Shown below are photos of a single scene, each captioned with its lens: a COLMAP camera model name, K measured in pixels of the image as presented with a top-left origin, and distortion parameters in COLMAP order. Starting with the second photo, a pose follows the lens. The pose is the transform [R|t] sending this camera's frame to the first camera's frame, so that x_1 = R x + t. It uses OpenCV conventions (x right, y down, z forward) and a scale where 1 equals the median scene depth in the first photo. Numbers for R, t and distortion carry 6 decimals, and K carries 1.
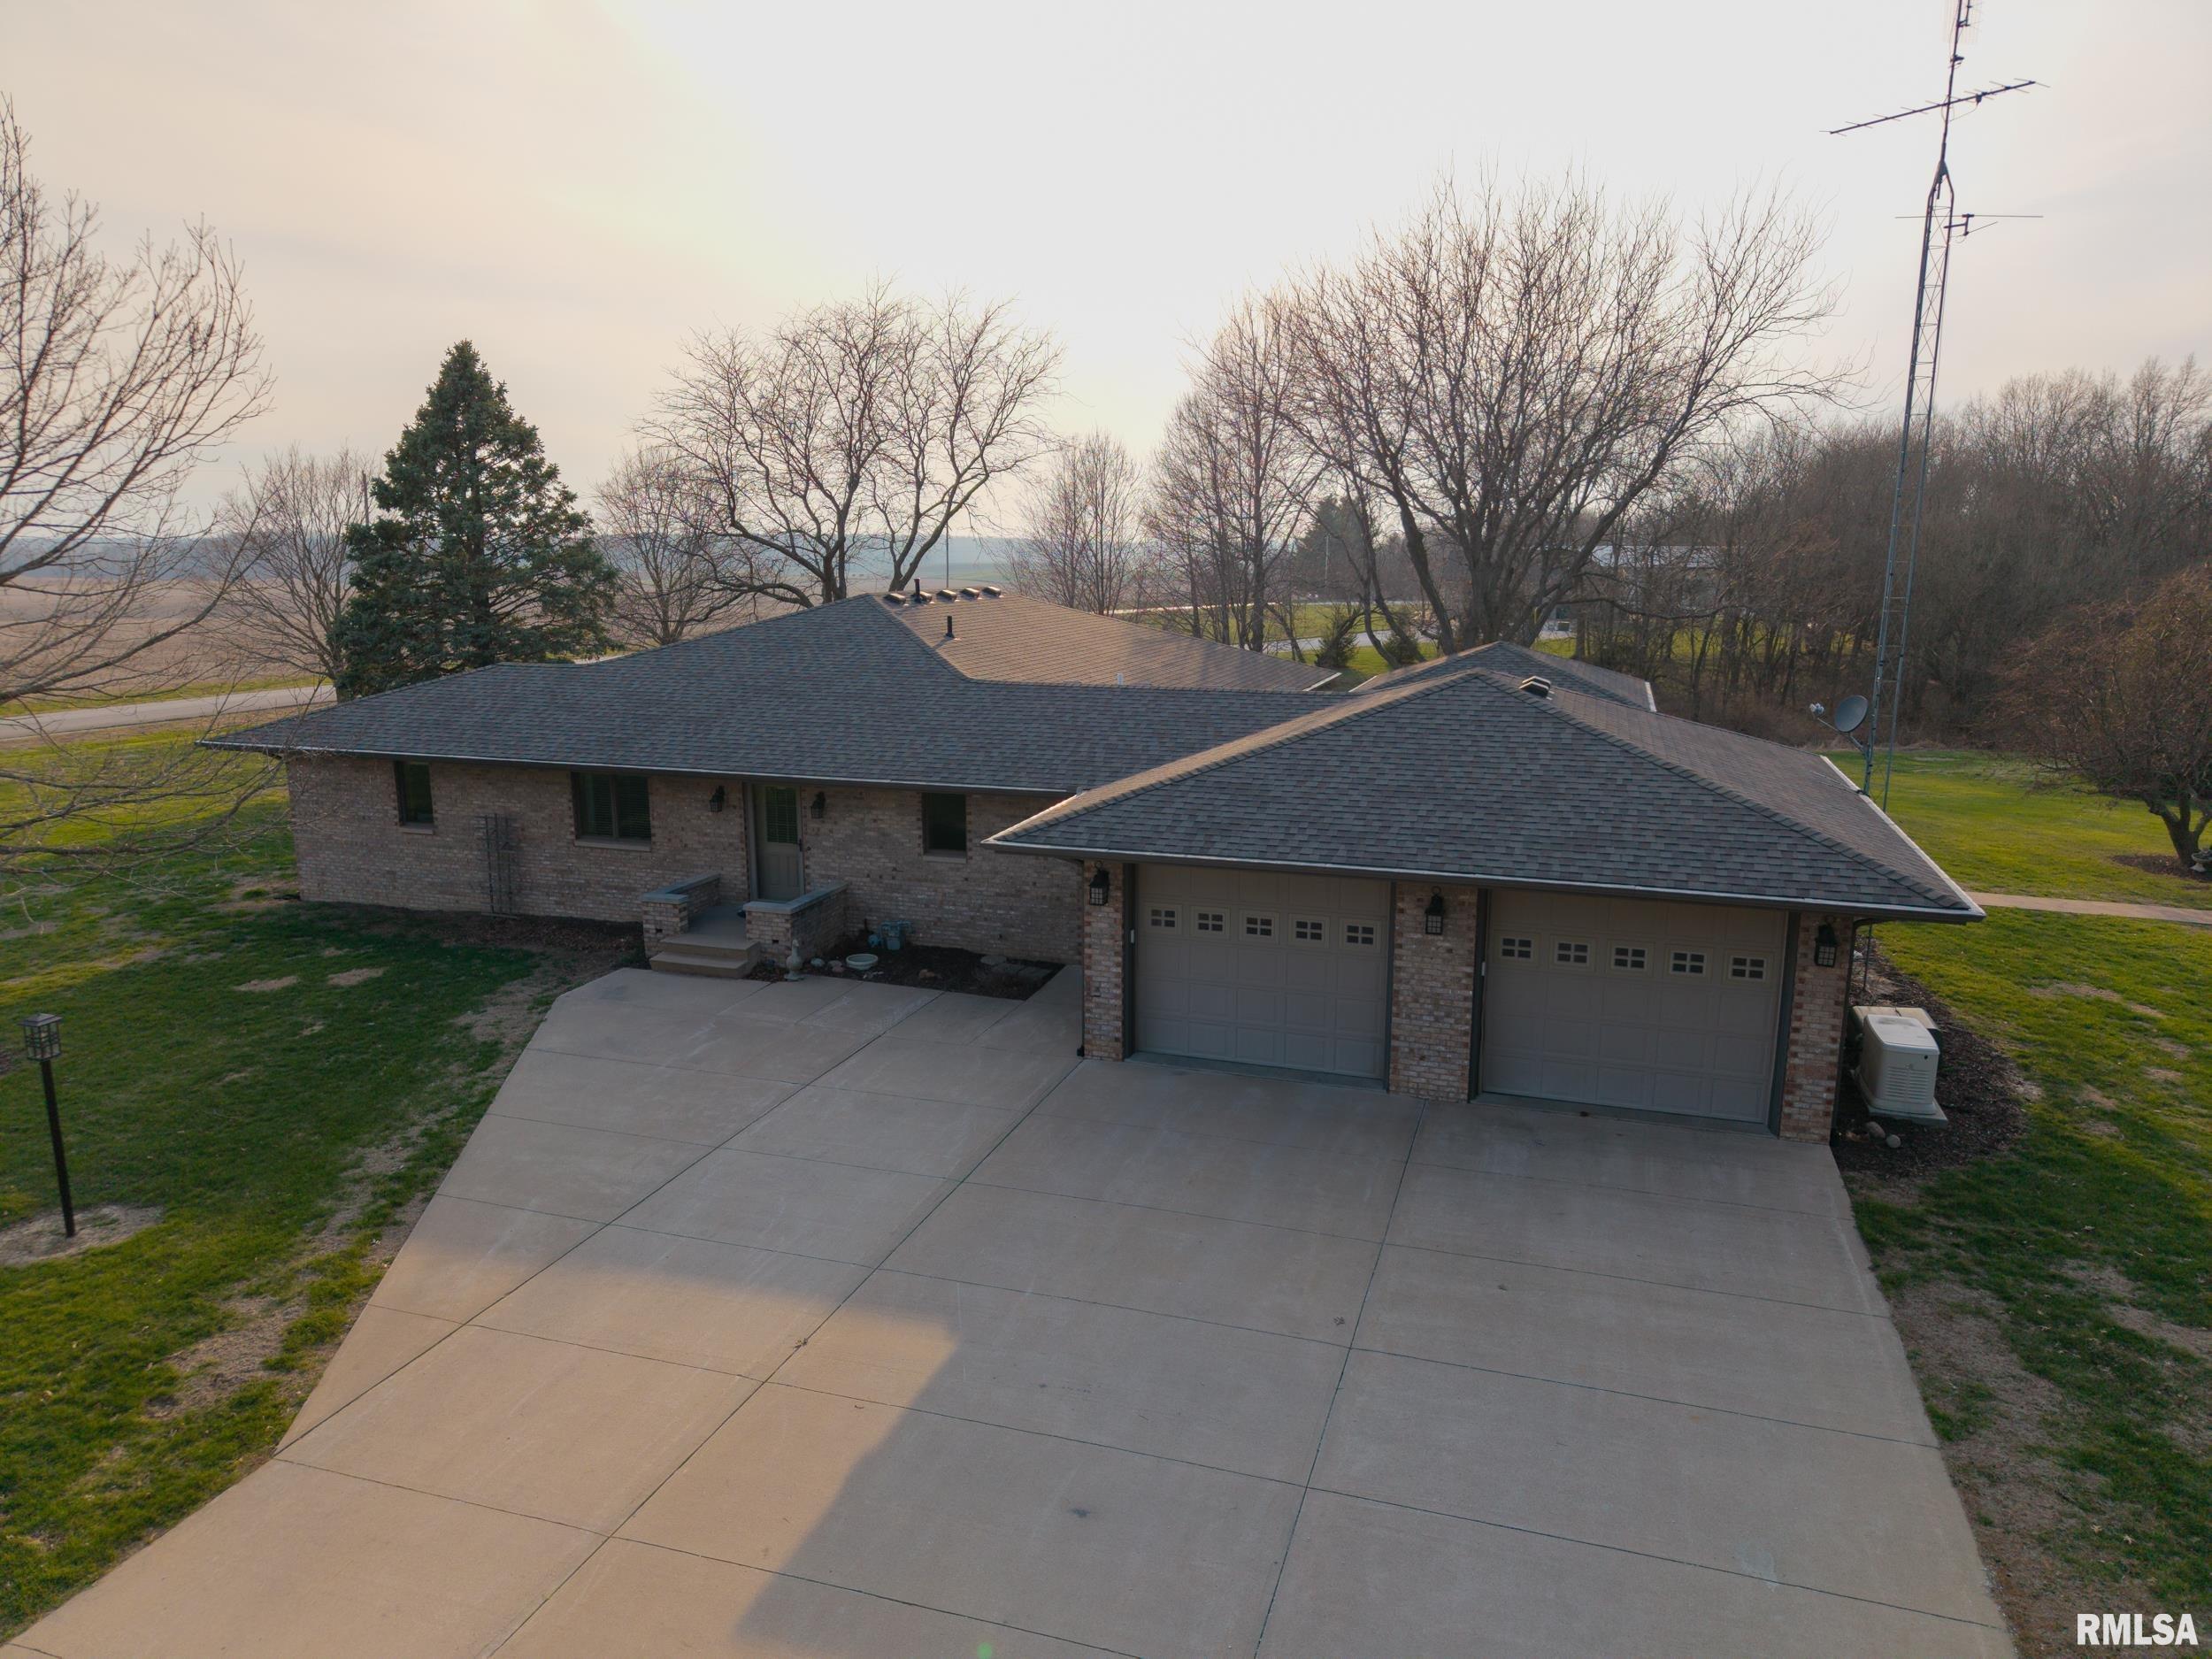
lens RADIAL K [[1522.9, 0, 1098.5], [0, 1522.9, 833.0], [0, 0, 1]] dist [0.026860, -0.039445]
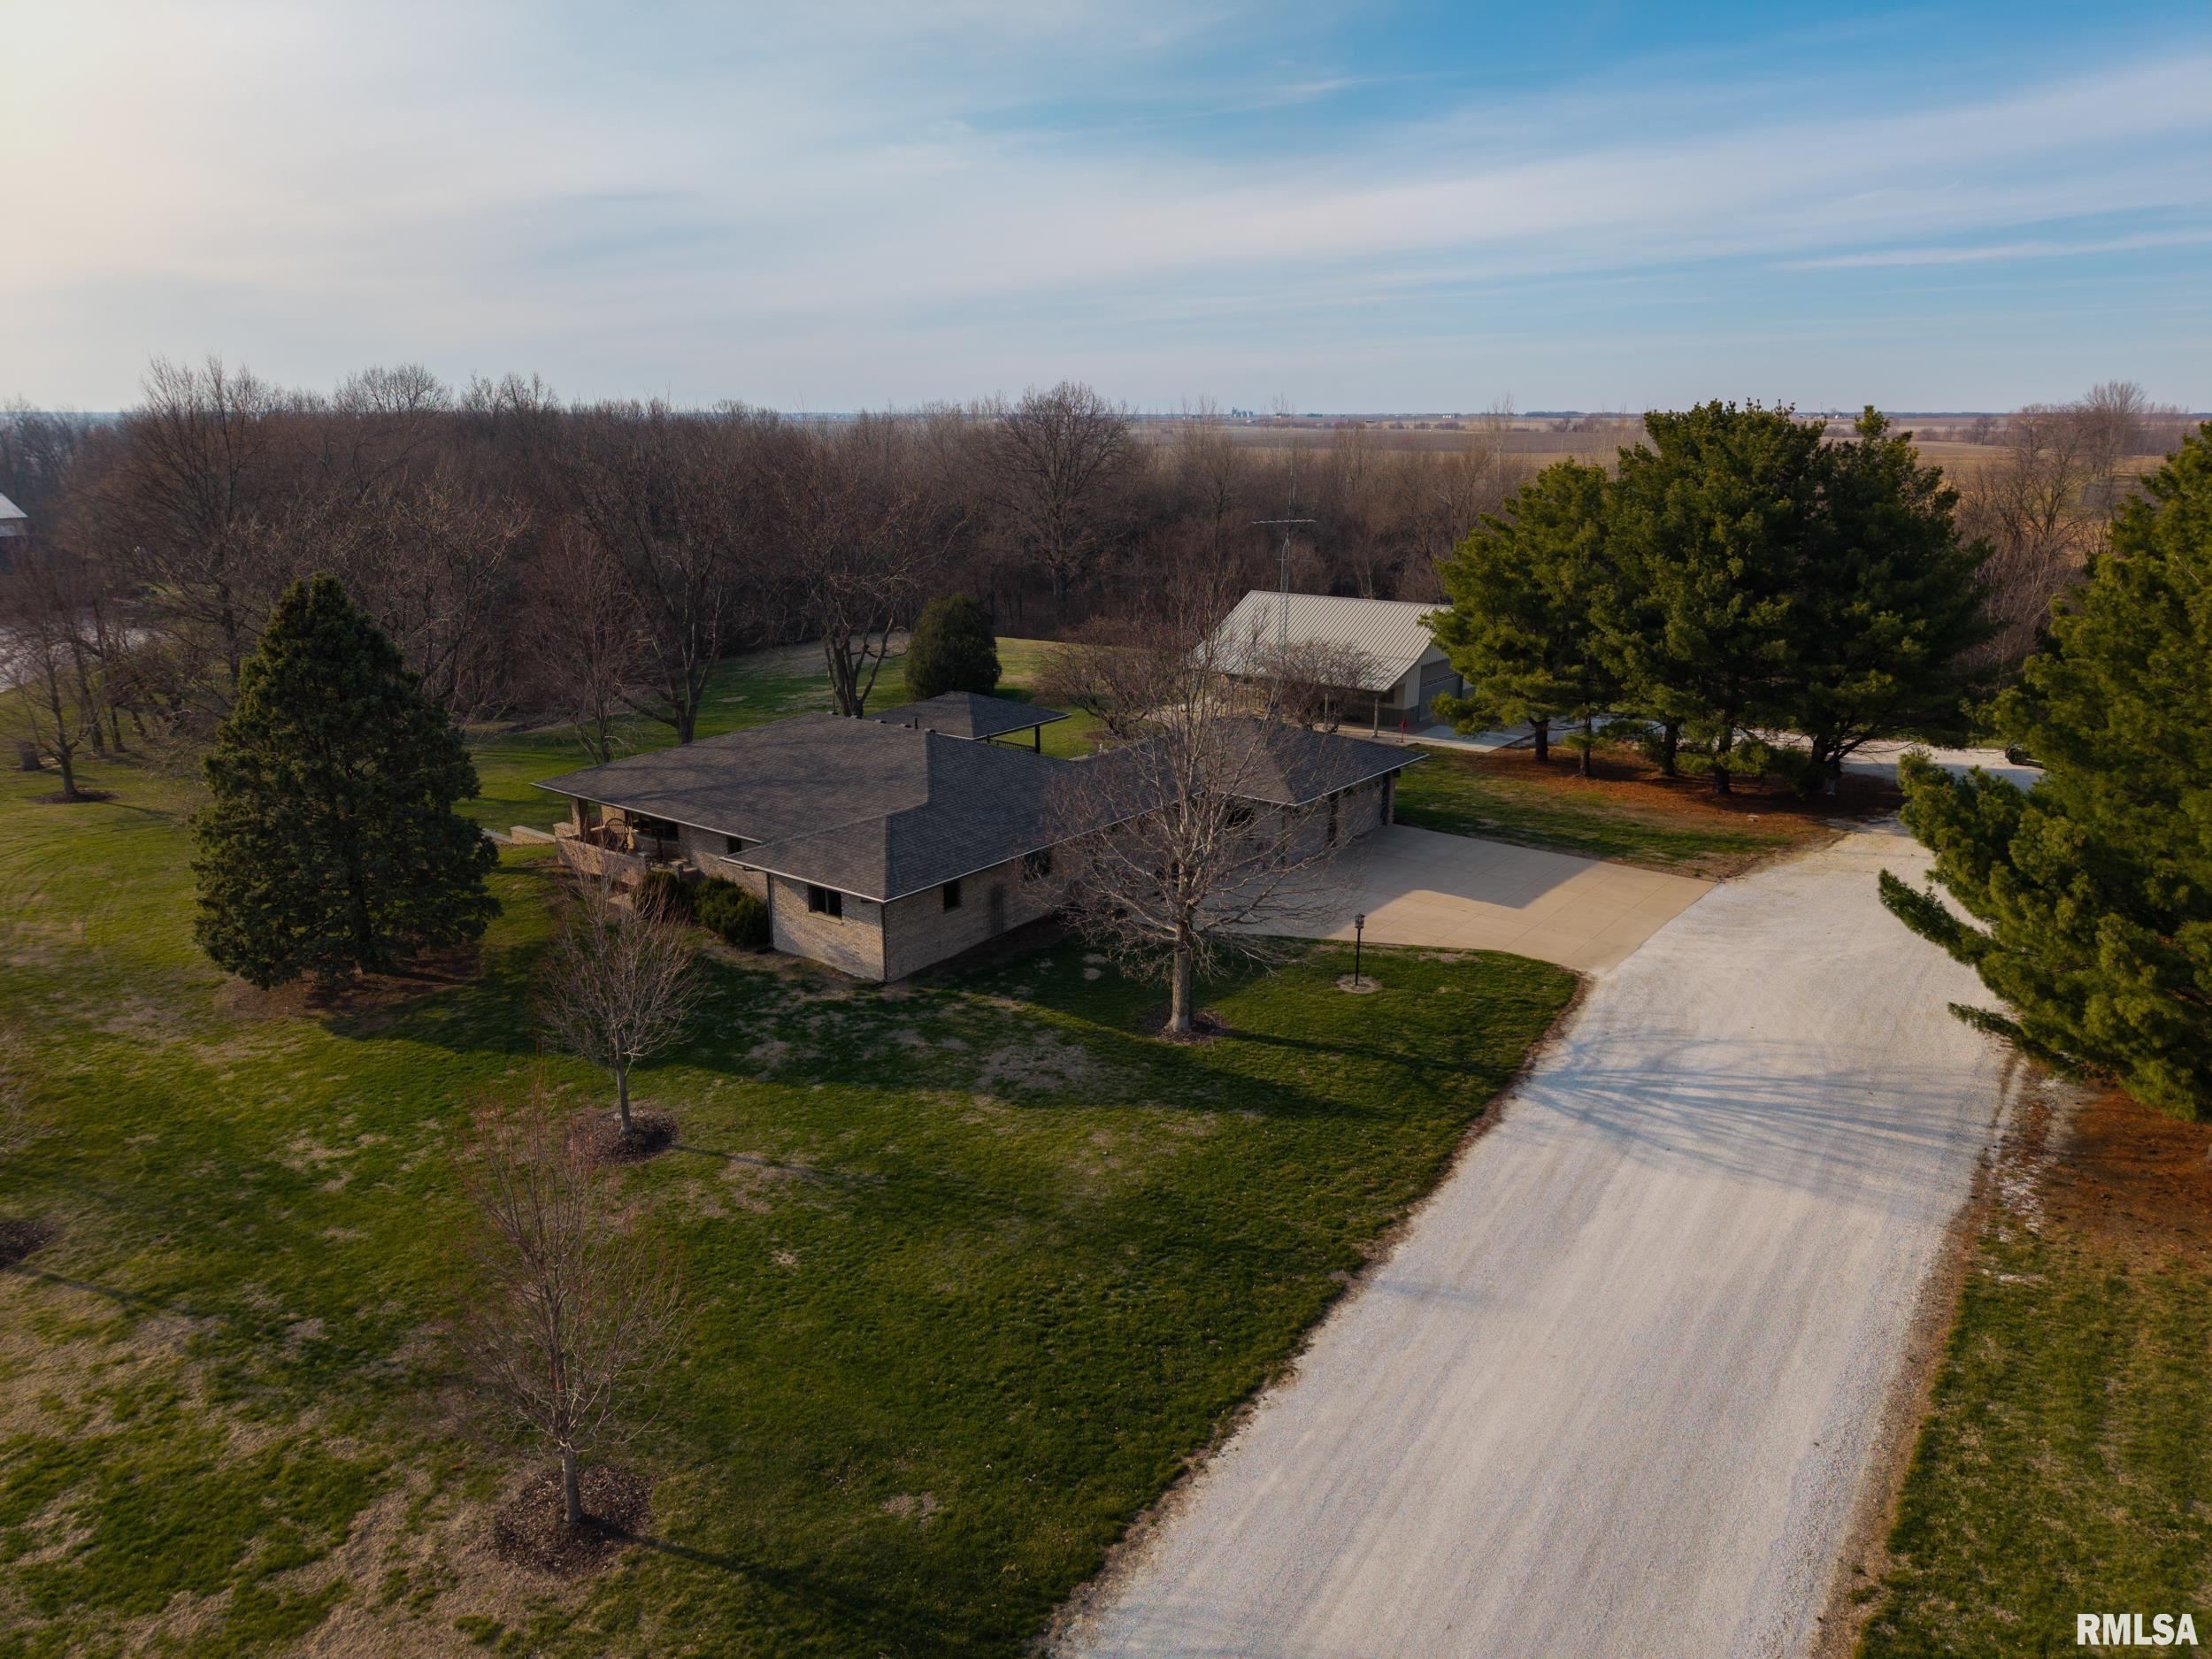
lens RADIAL K [[1513.3, 0, 1106.0], [0, 1513.3, 829.5], [0, 0, 1]] dist [0.012554, -0.012141]
pose [[0.333203, -0.258872, 0.906621, -2.829849], [0.181352, 0.961211, 0.207809, -0.616654], [-0.925250, 0.095175, 0.367225, 0.243003]]
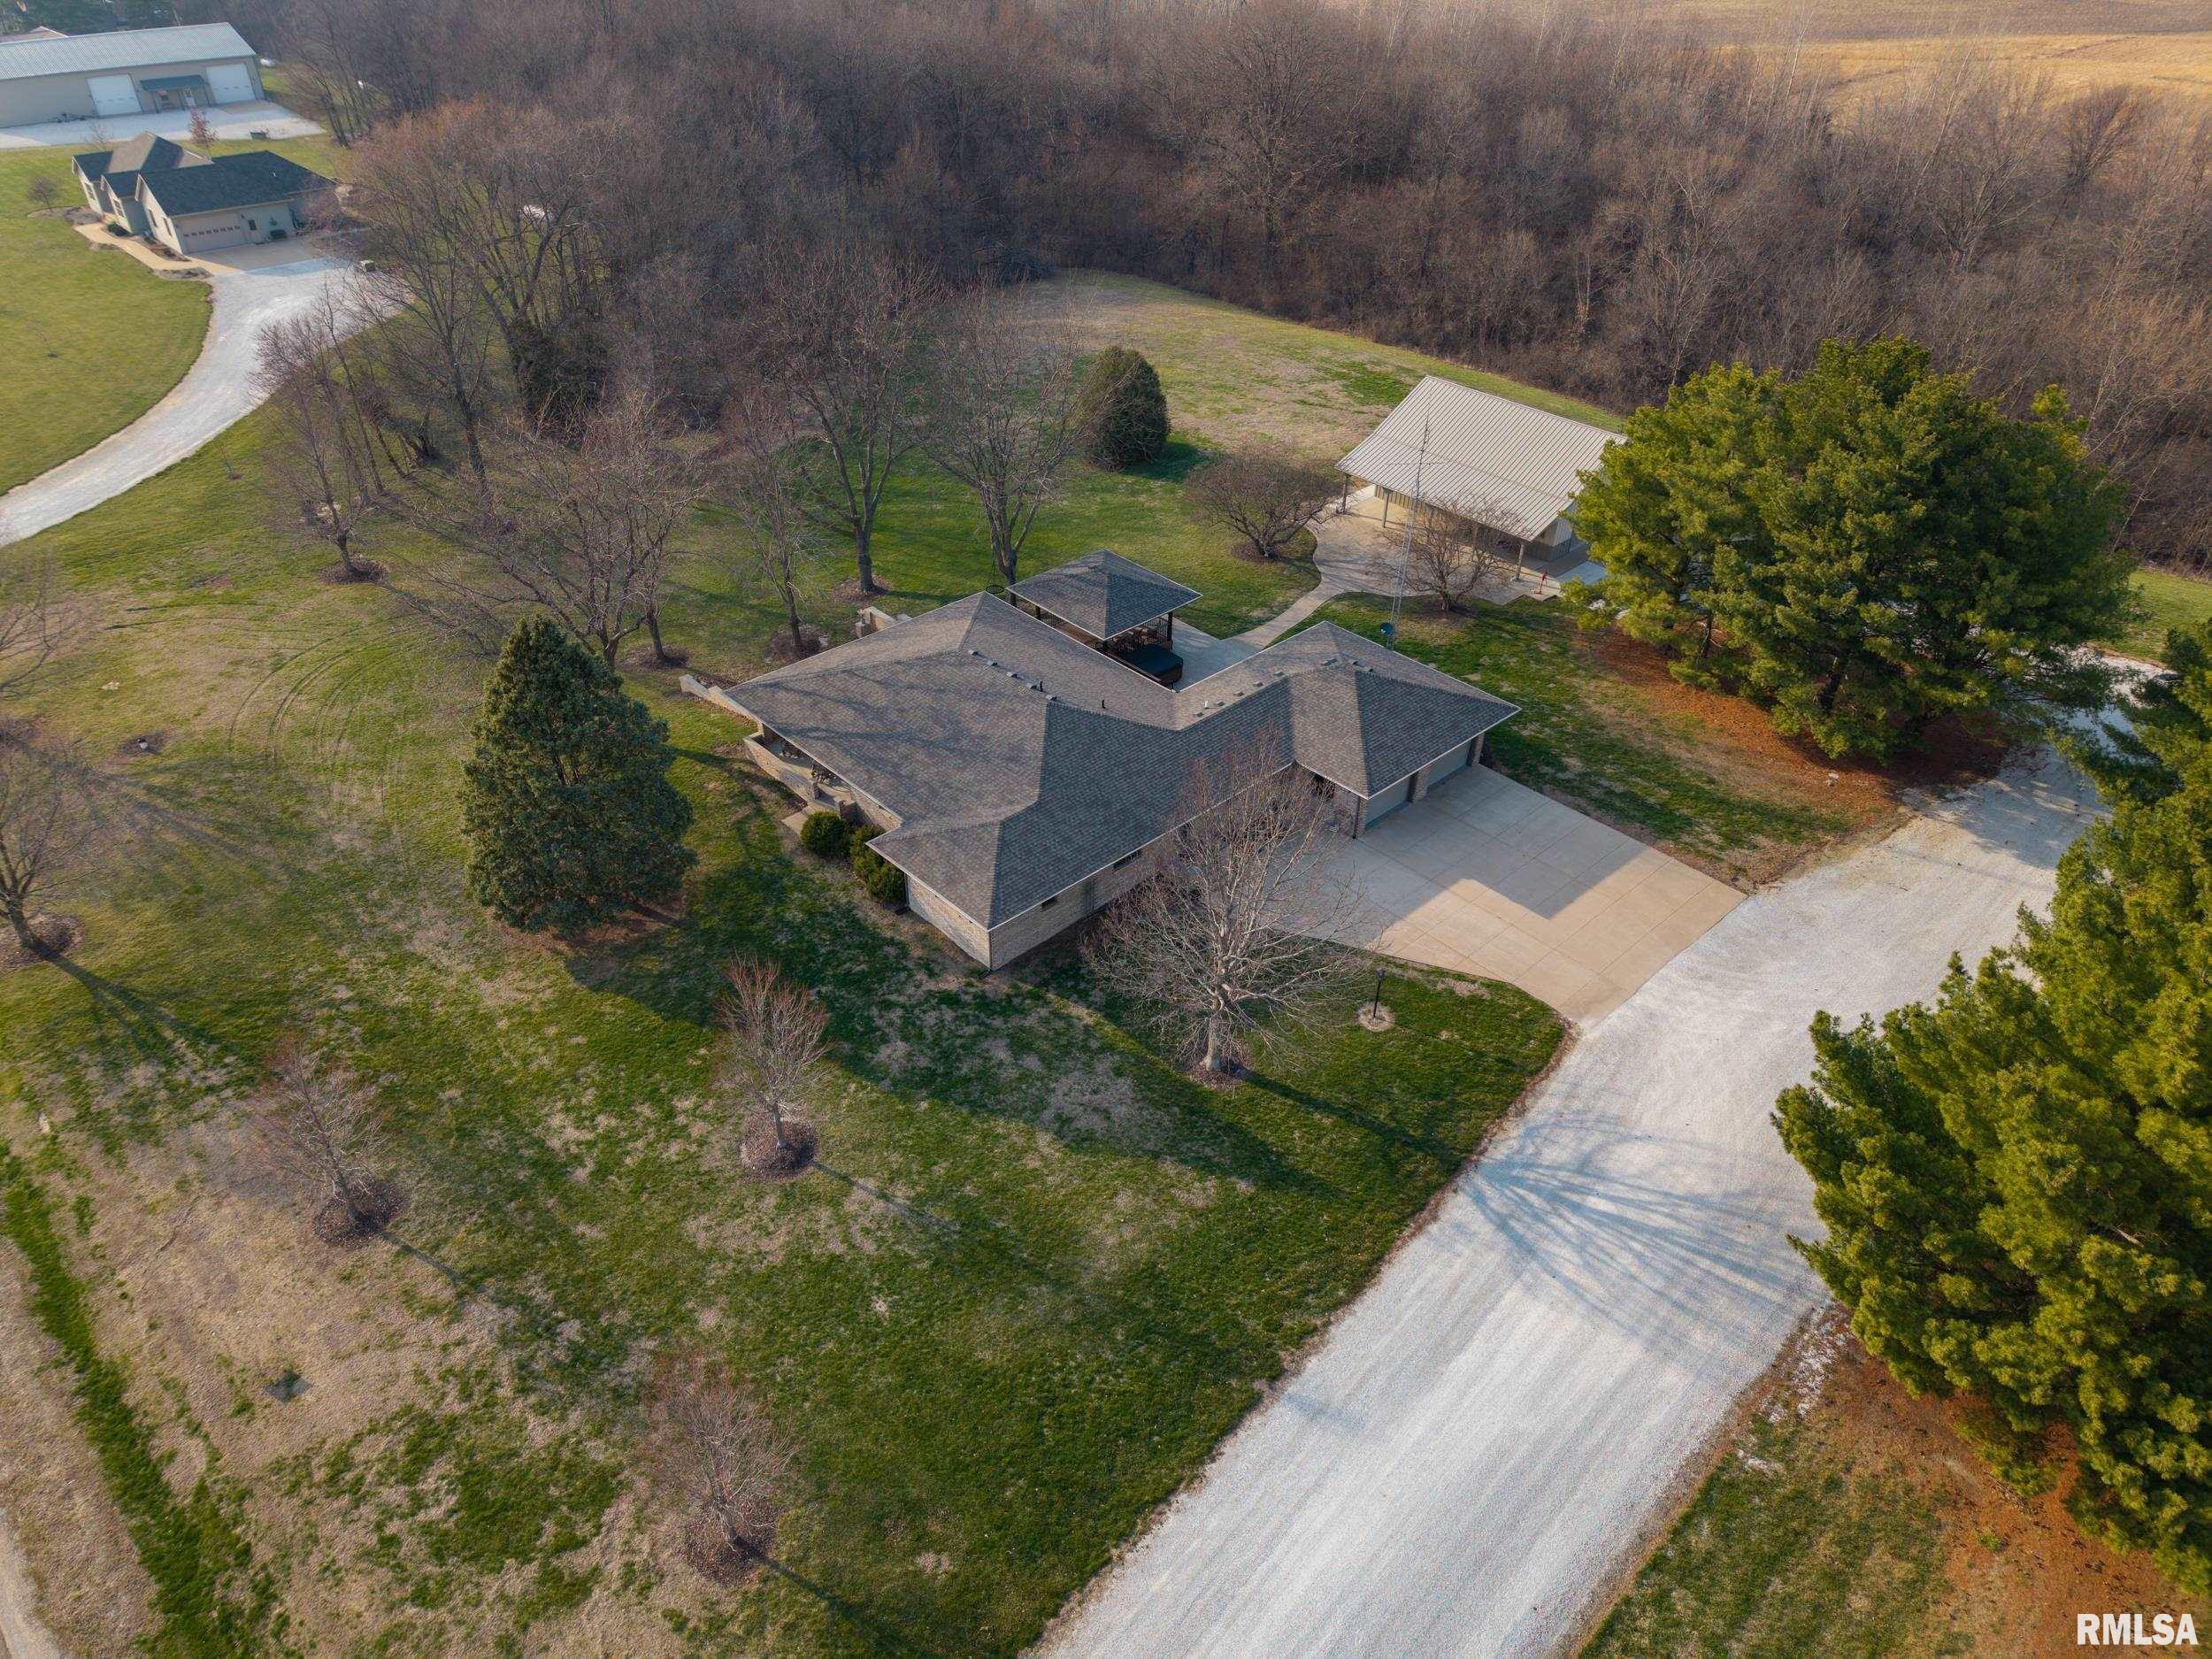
lens RADIAL K [[1522.9, 0, 1098.5], [0, 1522.9, 833.0], [0, 0, 1]] dist [0.026860, -0.039445]
pose [[0.483480, -0.515402, 0.707537, -2.711485], [0.163279, 0.847198, 0.505564, -1.684165], [-0.859993, -0.128904, 0.493757, -0.166808]]
